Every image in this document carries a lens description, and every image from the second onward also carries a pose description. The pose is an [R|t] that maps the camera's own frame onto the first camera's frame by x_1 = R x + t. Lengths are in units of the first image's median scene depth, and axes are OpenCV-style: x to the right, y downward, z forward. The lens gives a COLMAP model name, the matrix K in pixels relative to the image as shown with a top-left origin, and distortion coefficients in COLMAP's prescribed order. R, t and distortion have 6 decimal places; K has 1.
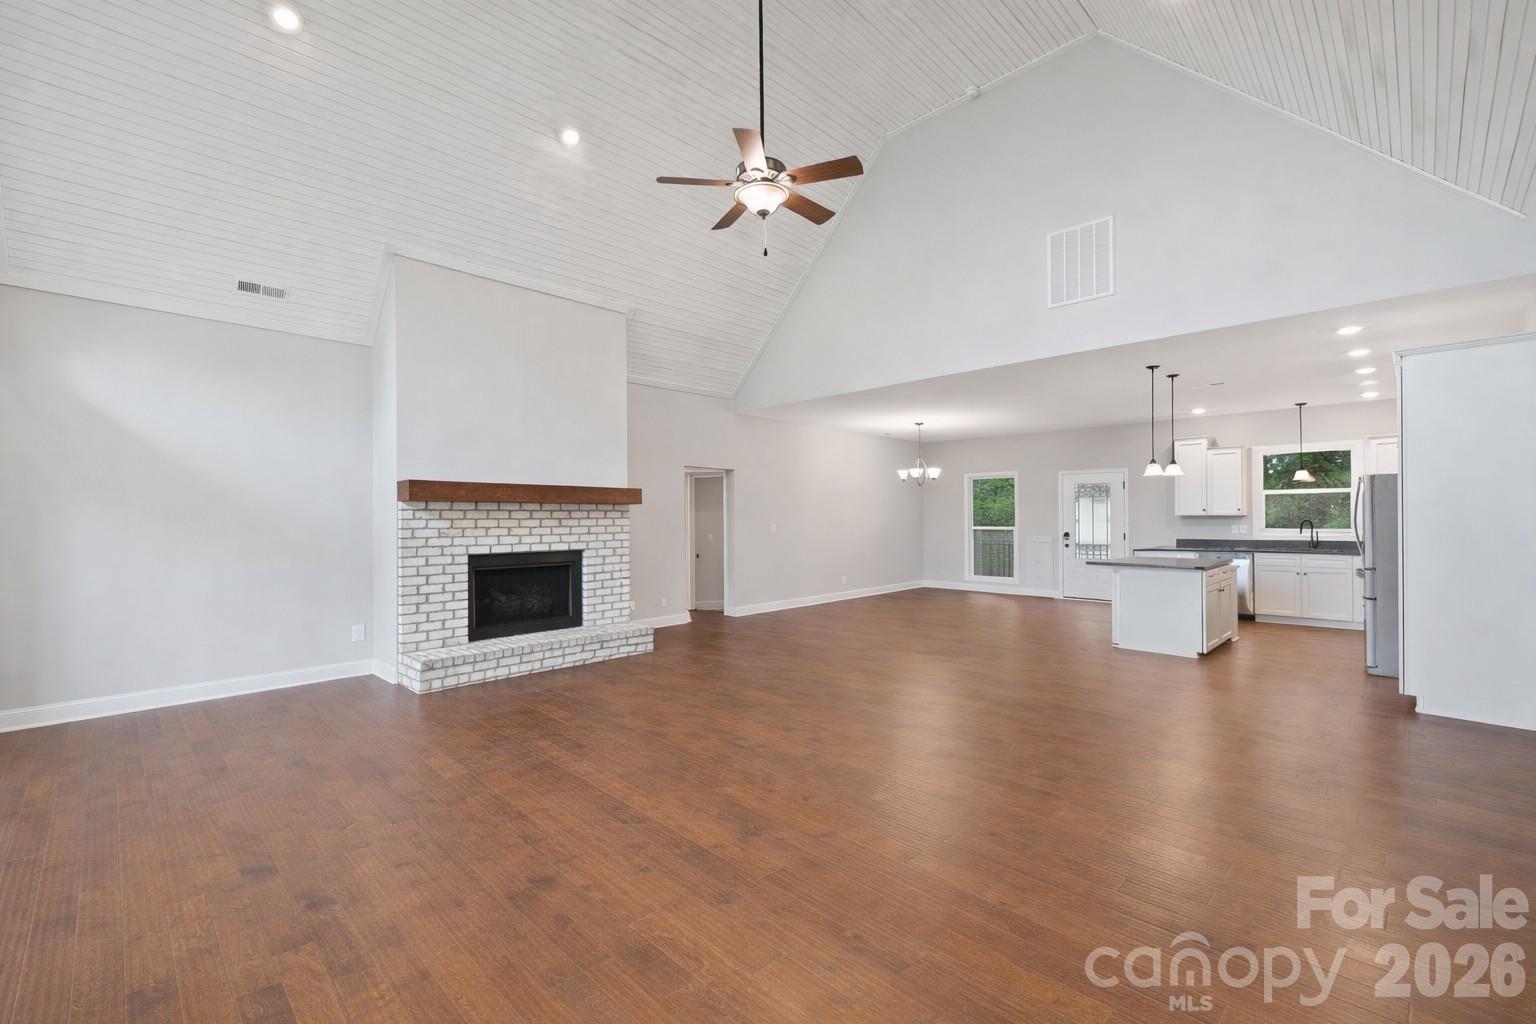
lens RADIAL K [[650.6, 0, 764.2], [0, 650.6, 512.4], [0, 0, 1]] dist [0.002735, -0.000243]
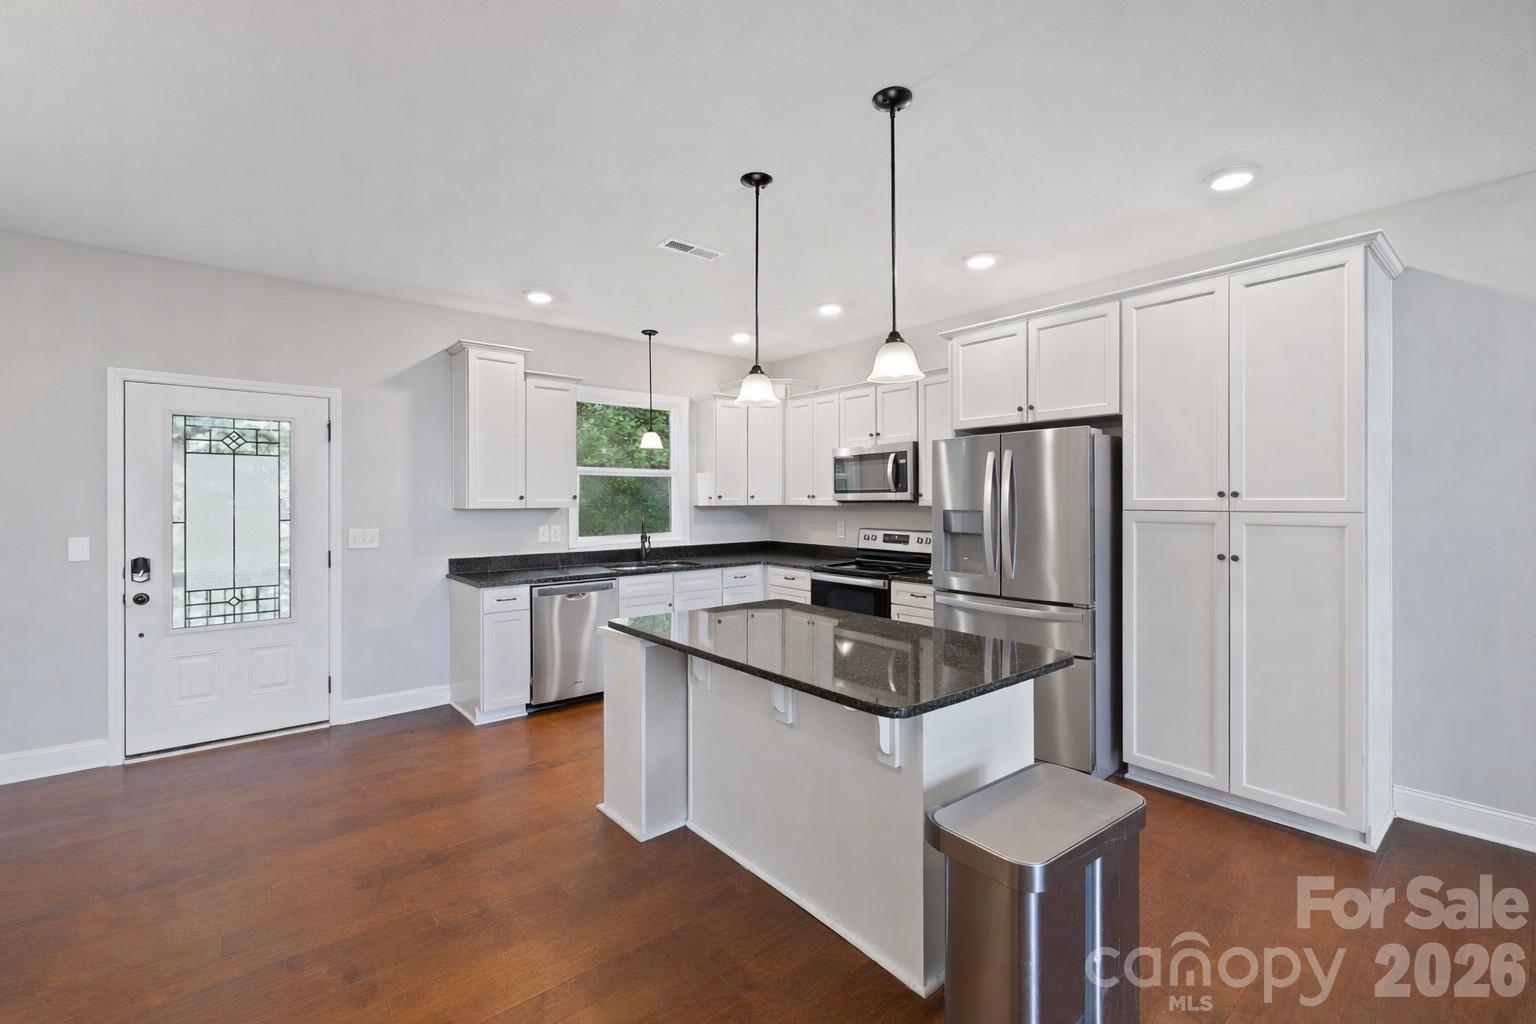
lens RADIAL K [[650.6, 0, 763.0], [0, 650.6, 512.9], [0, 0, 1]] dist [0.002735, -0.000243]
pose [[0.095575, 0.002287, 0.995420, 0.201648], [-0.007977, 0.999967, -0.001532, 0.007831], [-0.995390, -0.007794, 0.095590, 0.771007]]
